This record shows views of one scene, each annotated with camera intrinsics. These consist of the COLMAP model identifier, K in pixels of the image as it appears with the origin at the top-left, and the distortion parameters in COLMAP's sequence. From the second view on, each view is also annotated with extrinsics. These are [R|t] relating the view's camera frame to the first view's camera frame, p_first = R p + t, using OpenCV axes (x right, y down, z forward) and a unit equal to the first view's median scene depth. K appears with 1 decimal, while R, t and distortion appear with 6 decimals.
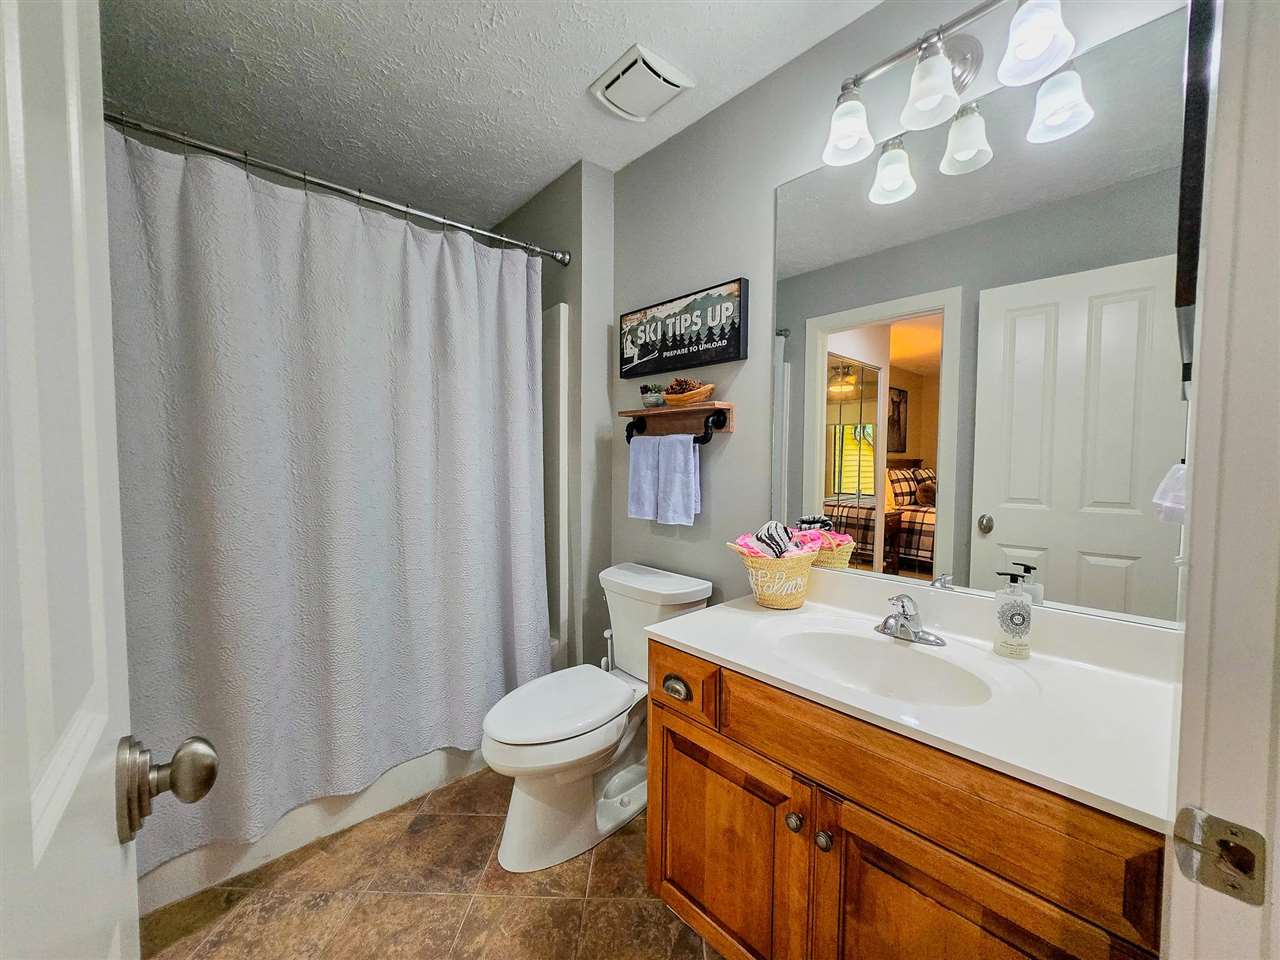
lens RADIAL K [[505.8, 0, 640.6], [0, 505.8, 483.7], [0, 0, 1]] dist [0.002917, -0.000735]
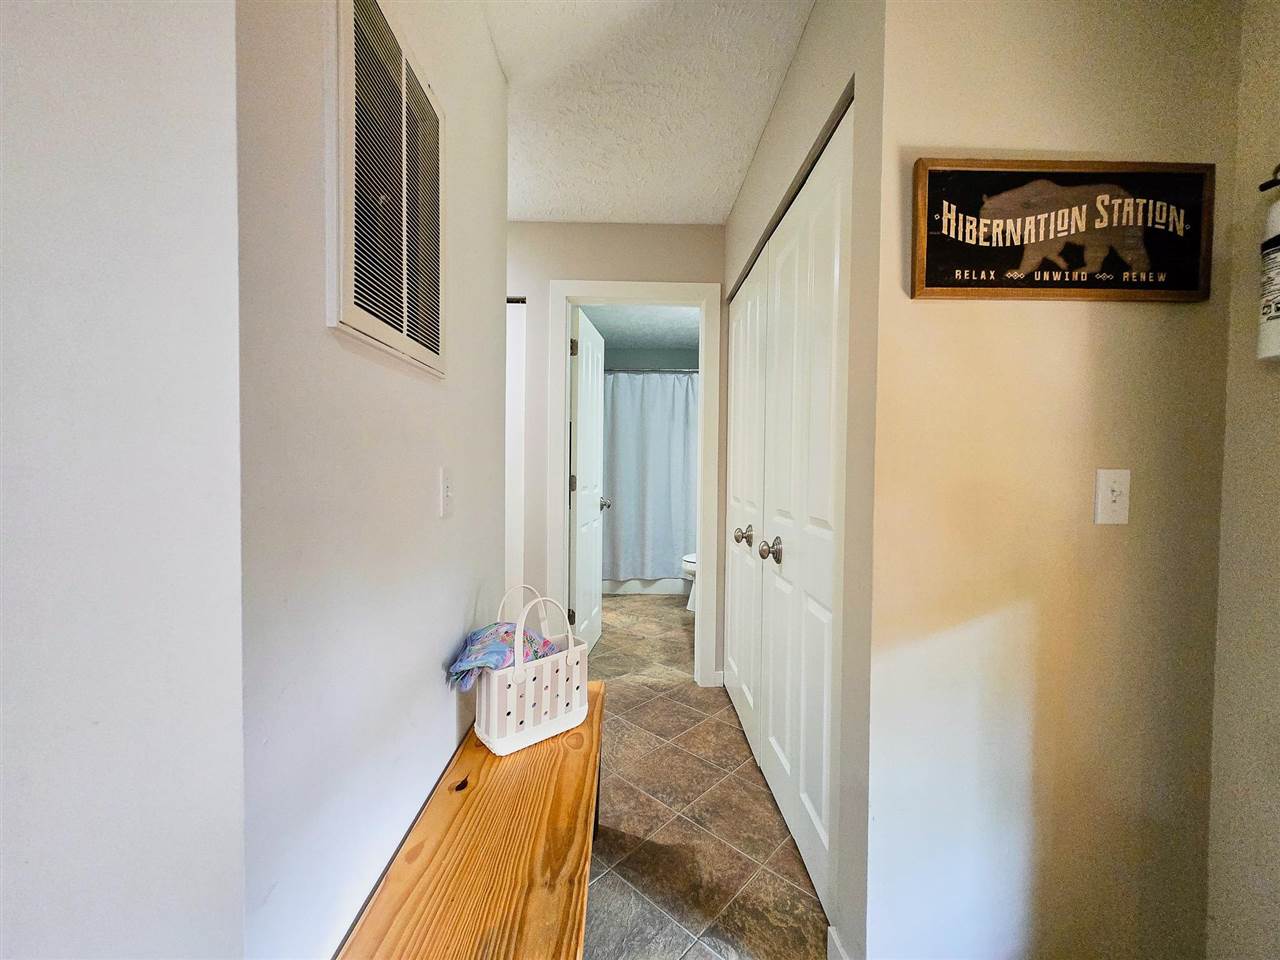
lens RADIAL K [[505.8, 0, 640.0], [0, 505.8, 477.3], [0, 0, 1]] dist [0.002917, -0.000735]
pose [[0.749141, 0.016559, -0.662204, 1.169601], [-0.041069, 0.998925, -0.021482, 0.093354], [0.661136, 0.043289, 0.749016, -1.097833]]
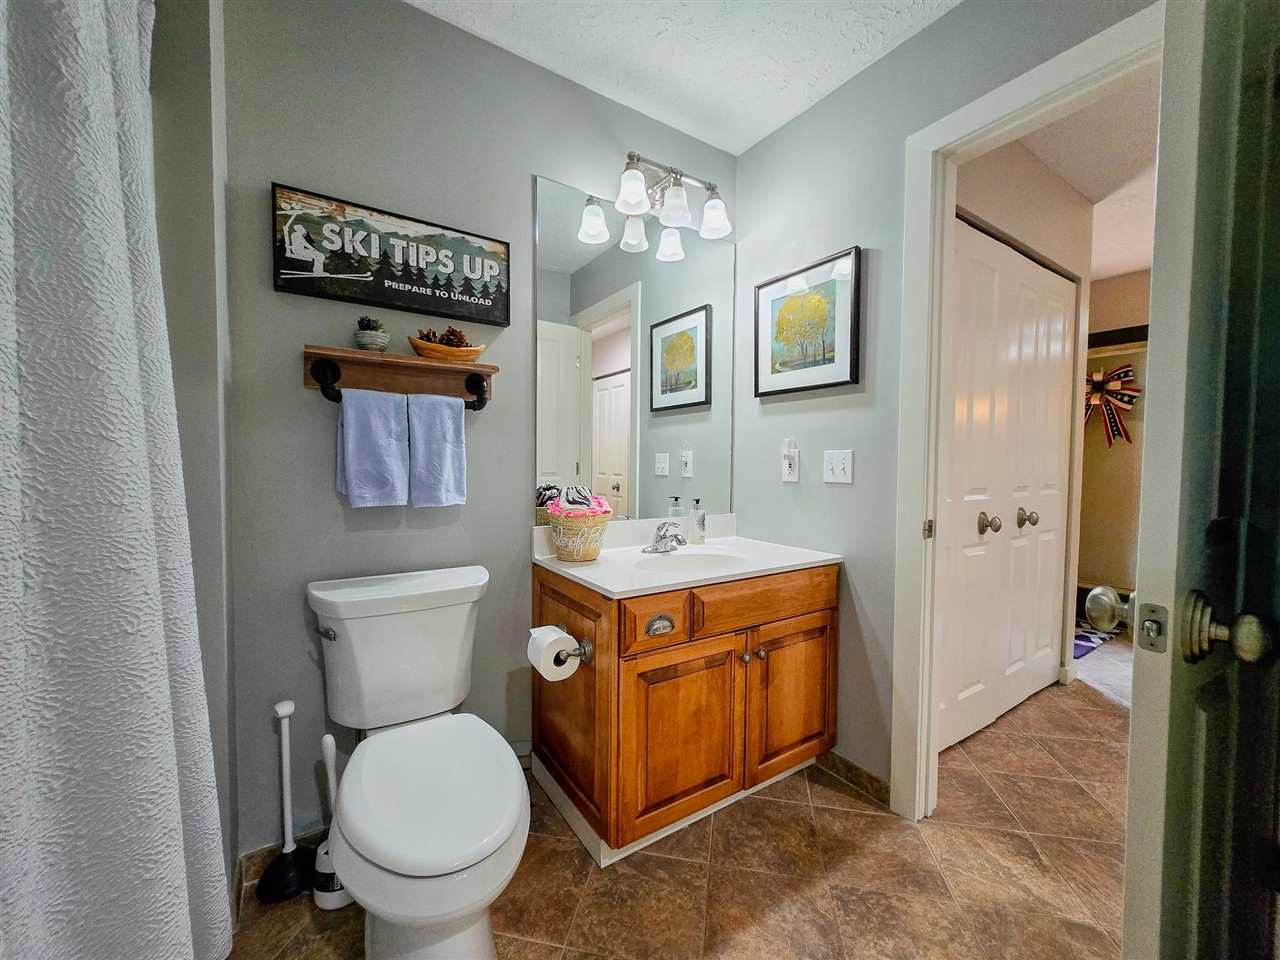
lens RADIAL K [[505.8, 0, 641.0], [0, 505.8, 483.8], [0, 0, 1]] dist [0.002917, -0.000735]
pose [[0.155894, -0.045567, 0.986722, -0.684566], [0.042494, 0.998320, 0.039389, 0.025930], [-0.986859, 0.035789, 0.157569, 0.563162]]
